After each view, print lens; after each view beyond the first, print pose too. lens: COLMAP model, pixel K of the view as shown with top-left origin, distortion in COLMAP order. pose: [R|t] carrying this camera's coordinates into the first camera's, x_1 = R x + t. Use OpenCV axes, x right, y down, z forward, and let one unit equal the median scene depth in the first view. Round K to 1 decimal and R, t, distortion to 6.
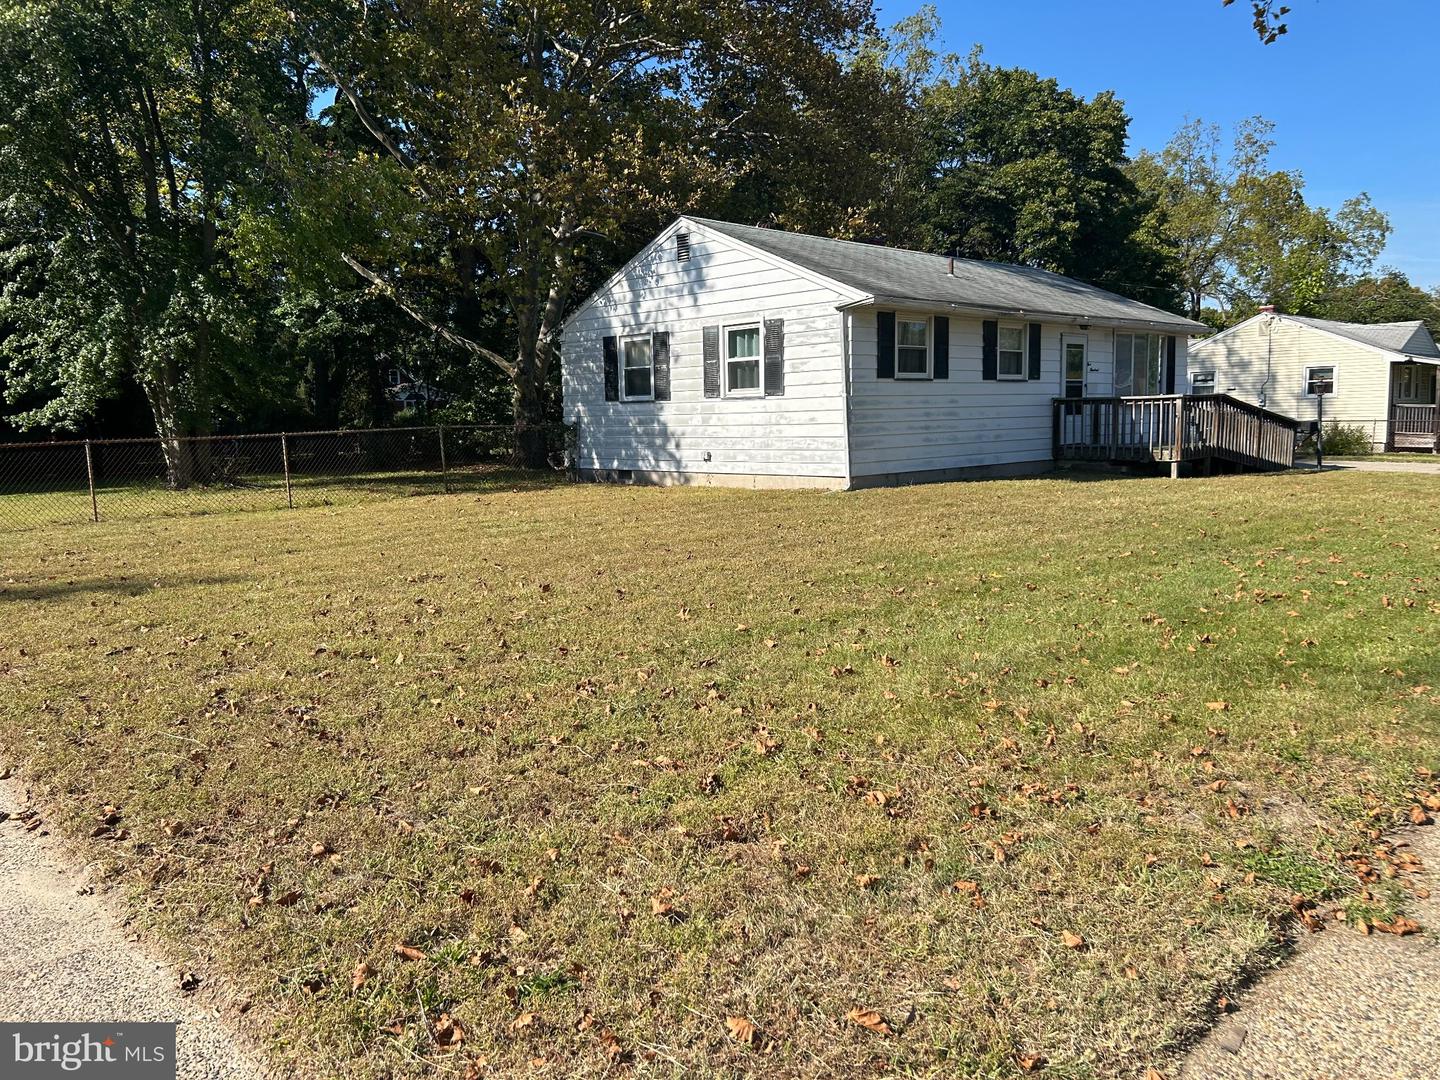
lens RADIAL K [[1095.0, 0, 717.0], [0, 1095.0, 534.5], [0, 0, 1]] dist [0.036175, -0.029196]
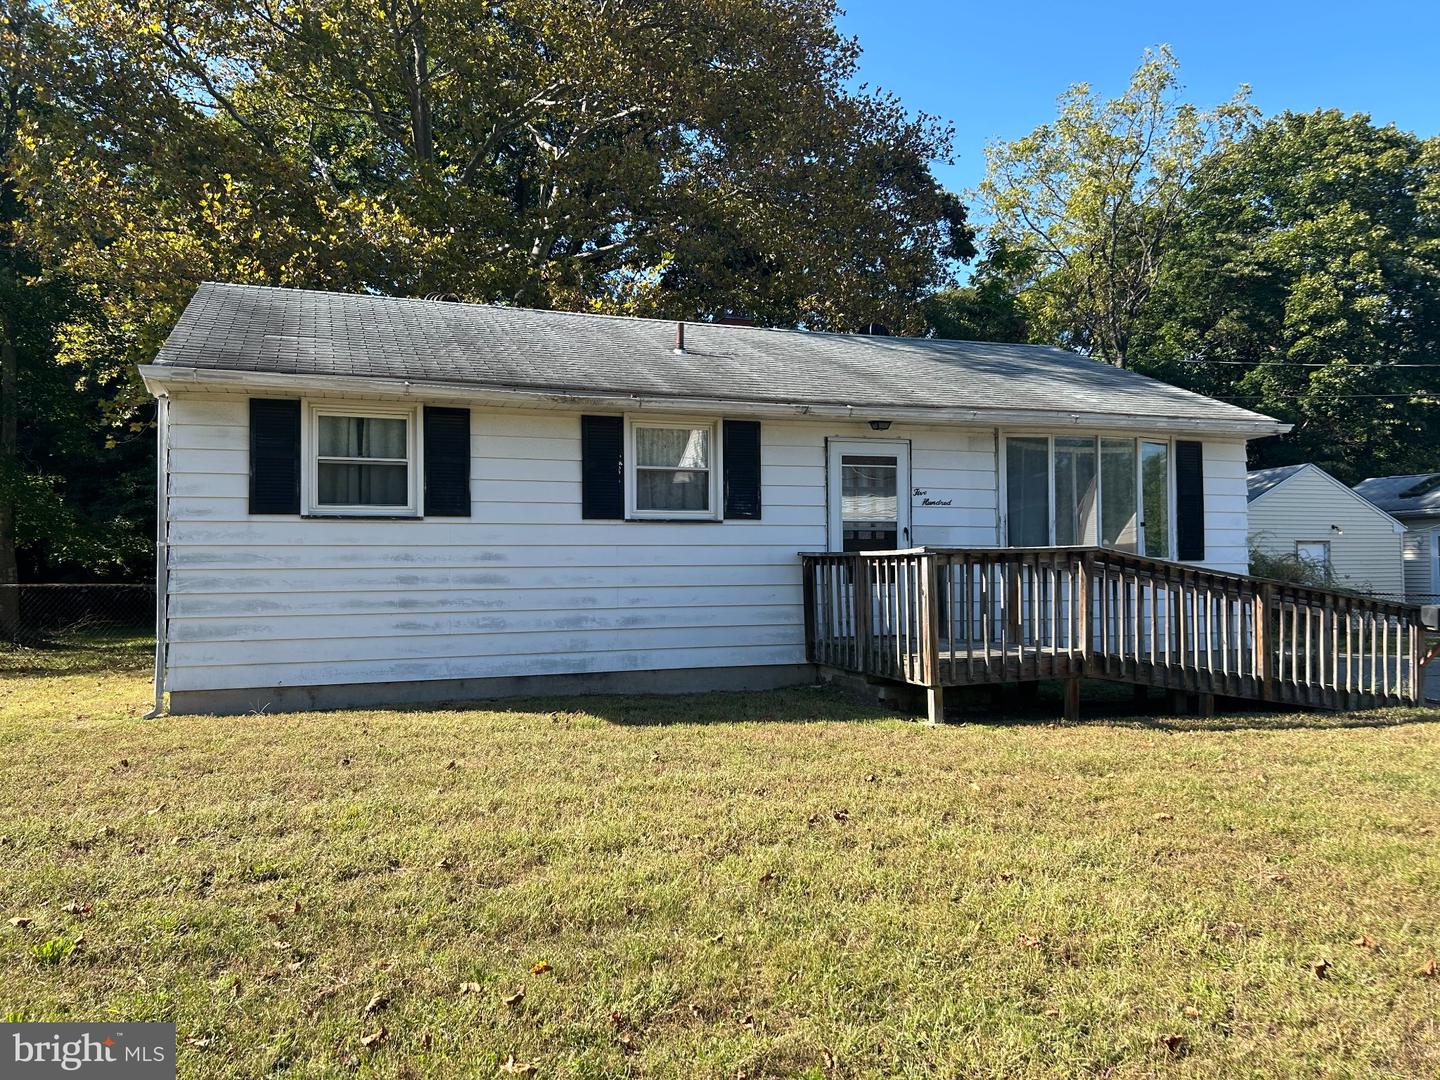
lens RADIAL K [[1095.0, 0, 719.0], [0, 1095.0, 537.2], [0, 0, 1]] dist [0.036175, -0.029196]
pose [[0.915869, 0.002105, -0.401472, 0.484405], [-0.054403, 0.991414, -0.118909, -0.063671], [0.397774, 0.130747, 0.908120, 0.481503]]
